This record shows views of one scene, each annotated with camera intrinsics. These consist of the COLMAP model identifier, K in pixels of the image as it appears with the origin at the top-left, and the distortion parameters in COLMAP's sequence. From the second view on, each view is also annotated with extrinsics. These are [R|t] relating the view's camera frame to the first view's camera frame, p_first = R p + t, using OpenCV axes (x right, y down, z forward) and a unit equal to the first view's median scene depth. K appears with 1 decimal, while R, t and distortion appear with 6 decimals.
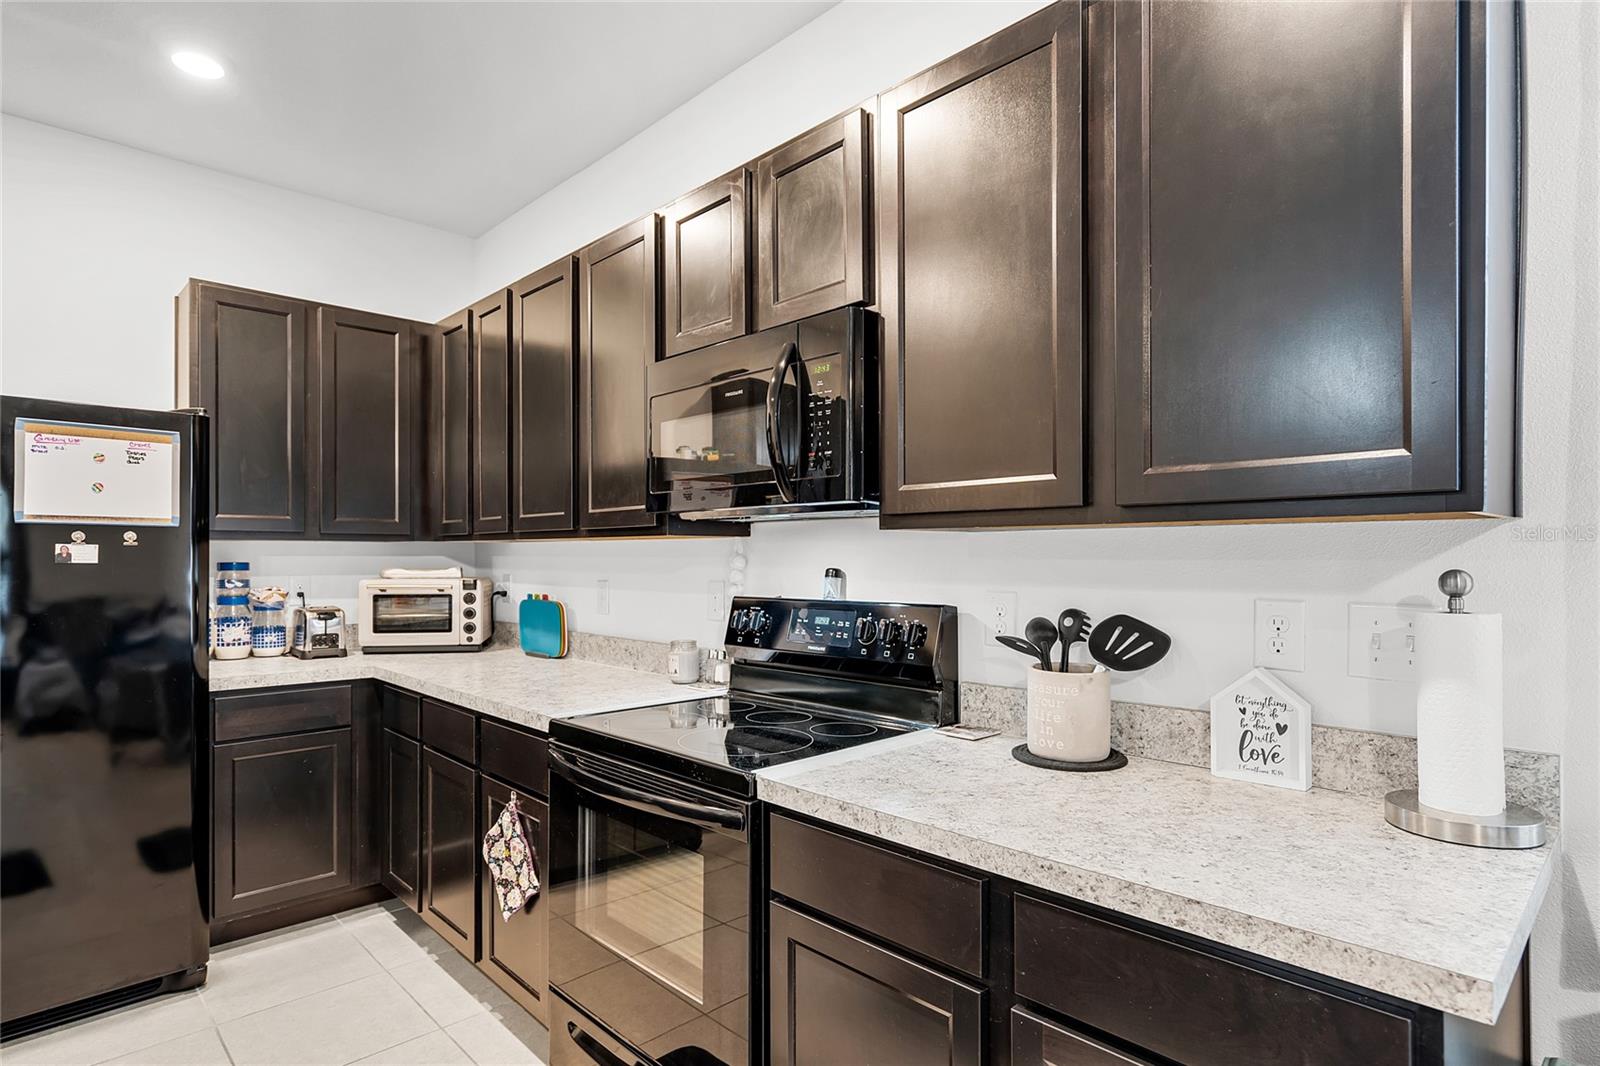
lens RADIAL K [[846.7, 0, 800.0], [0, 846.7, 552.6], [0, 0, 1]] dist [-0.000858, 0.003492]
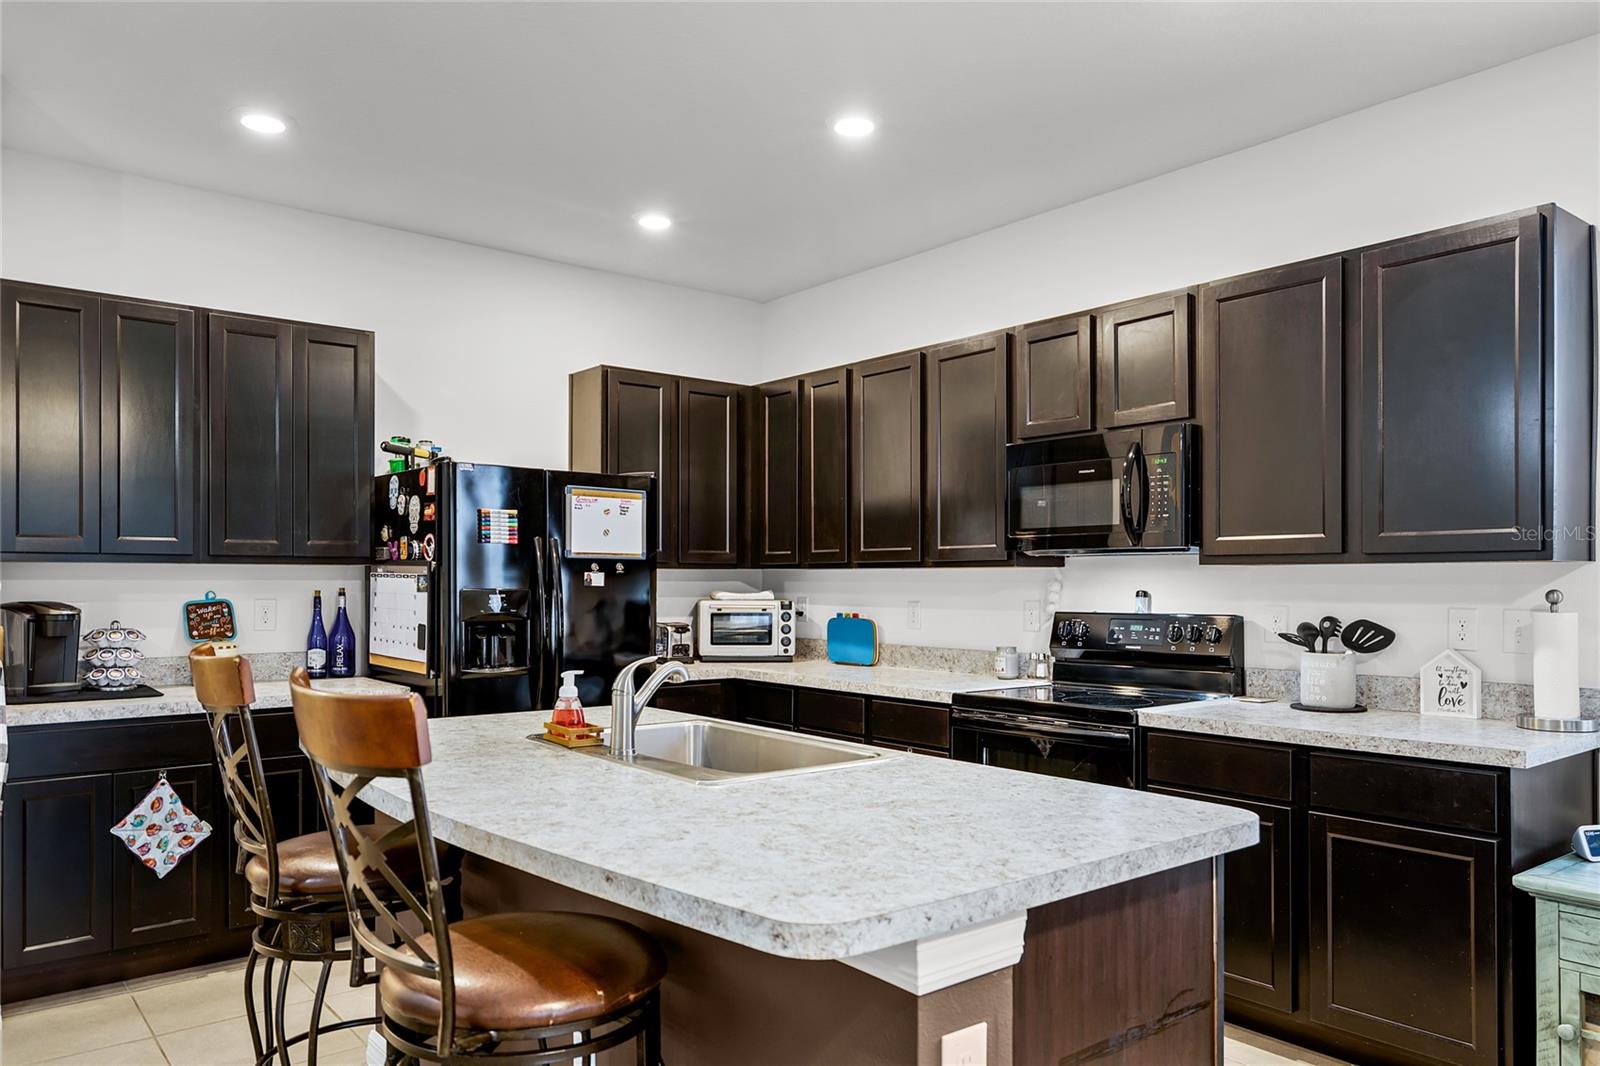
lens RADIAL K [[1103.4, 0, 806.6], [0, 1103.4, 580.0], [0, 0, 1]] dist [0.010426, -0.002210]
pose [[0.996534, 0.001790, -0.083170, -0.360555], [-0.001621, 0.999996, 0.002110, -0.001859], [0.083173, -0.001968, 0.996533, -0.853072]]
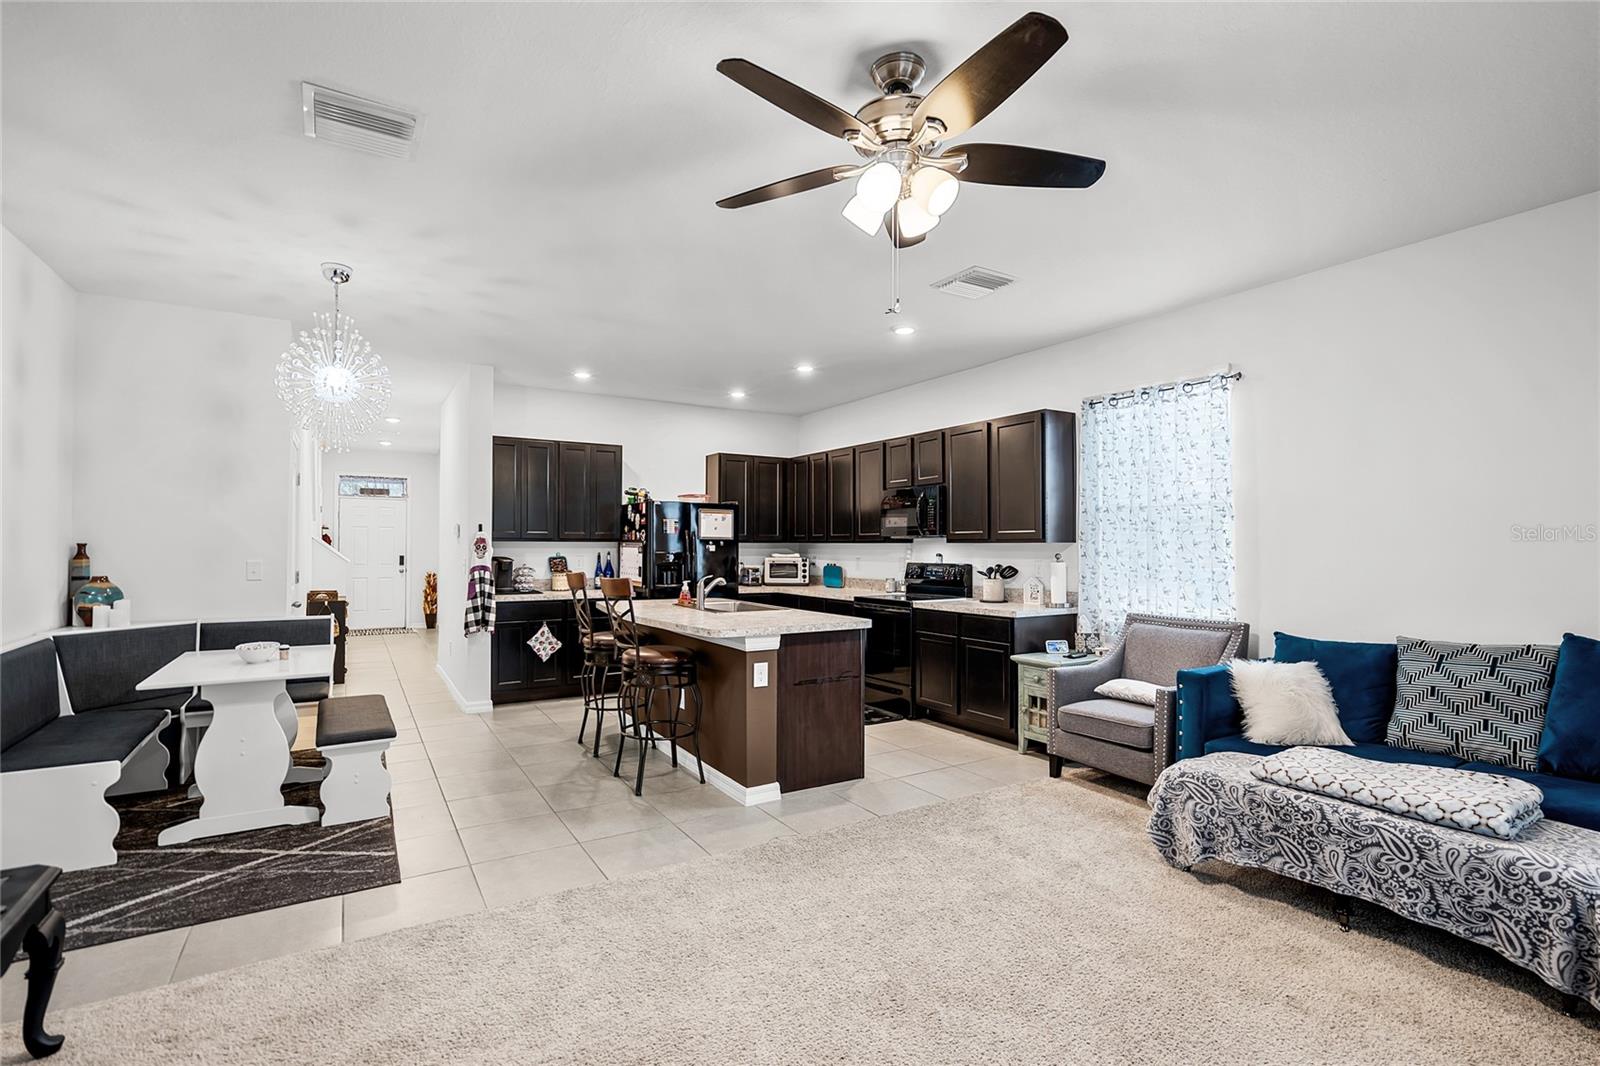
lens RADIAL K [[738.9, 0, 807.6], [0, 738.9, 538.4], [0, 0, 1]] dist [-0.023348, 0.003166]
pose [[0.977682, 0.000895, -0.210089, 0.142871], [-0.002426, 0.999972, -0.007029, -0.018024], [0.210077, 0.007381, 0.977657, -1.861907]]
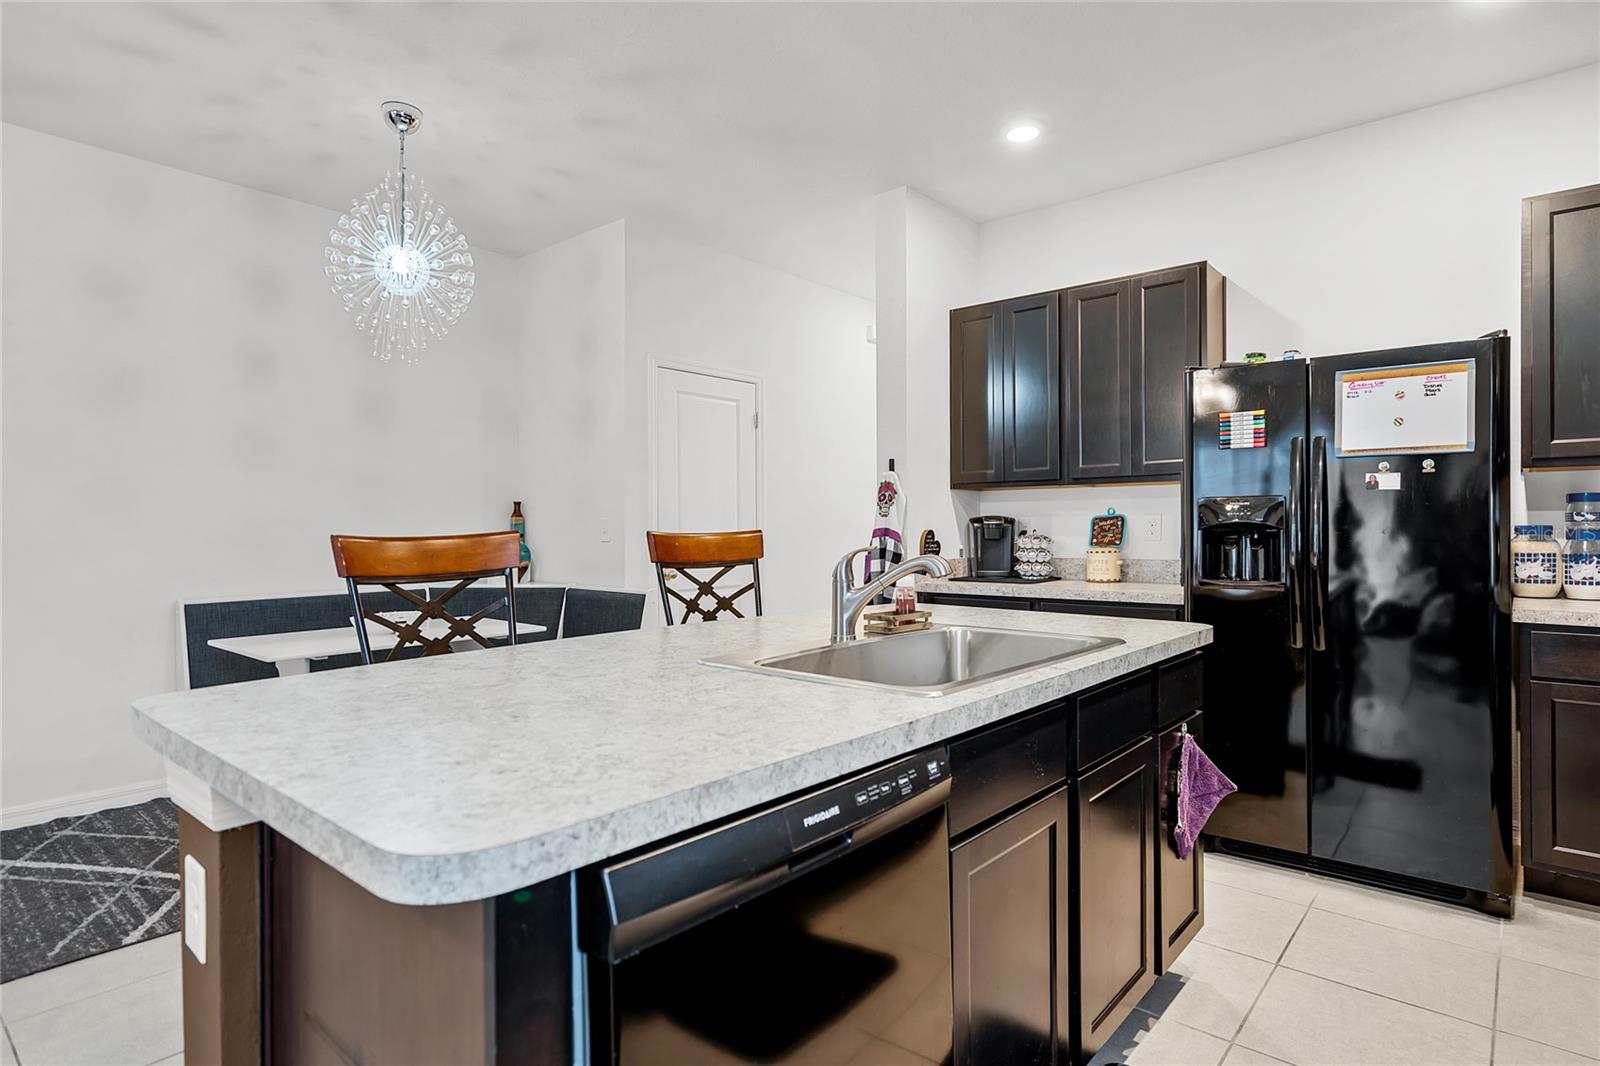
lens RADIAL K [[846.7, 0, 806.1], [0, 846.7, 532.4], [0, 0, 1]] dist [-0.000858, 0.003492]
pose [[0.097561, 0.004276, -0.995220, 0.222887], [0.007291, 0.999961, 0.005012, 0.061660], [0.995203, -0.007745, 0.097526, 0.115363]]
